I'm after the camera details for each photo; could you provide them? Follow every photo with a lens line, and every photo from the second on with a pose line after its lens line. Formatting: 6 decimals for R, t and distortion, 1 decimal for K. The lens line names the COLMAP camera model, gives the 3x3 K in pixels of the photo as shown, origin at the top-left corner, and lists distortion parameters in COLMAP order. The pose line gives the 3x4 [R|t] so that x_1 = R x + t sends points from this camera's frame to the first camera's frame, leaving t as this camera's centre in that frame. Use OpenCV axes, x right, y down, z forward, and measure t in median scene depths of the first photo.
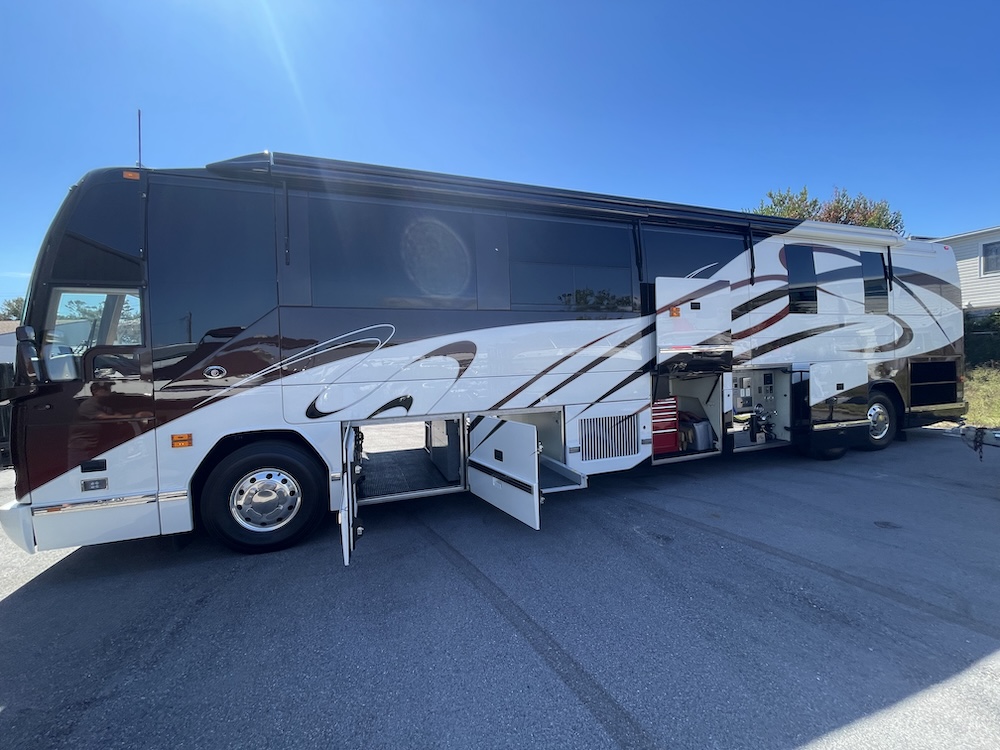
lens RADIAL K [[398.4, 0, 504.2], [0, 398.4, 377.7], [0, 0, 1]] dist [-0.000991, 0.000538]
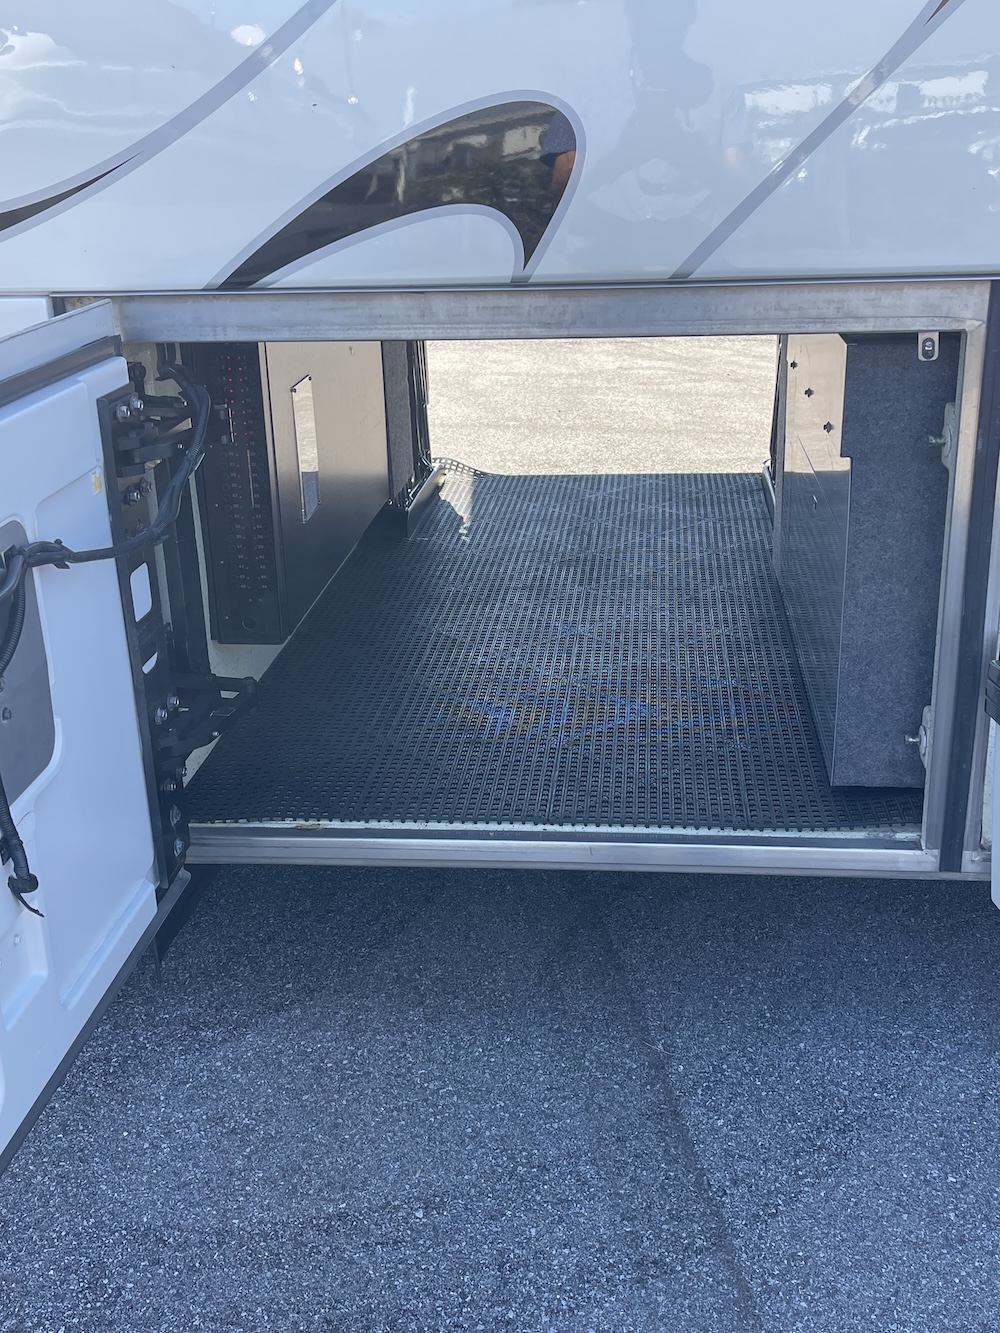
lens RADIAL K [[1461.5, 0, 502.3], [0, 1461.5, 661.5], [0, 0, 1]] dist [0.074759, -0.076829]
pose [[0.904132, 0.153576, -0.398698, -0.053167], [-0.010019, 0.940529, 0.339565, 0.054928], [0.427136, -0.303017, 0.851901, 0.606293]]
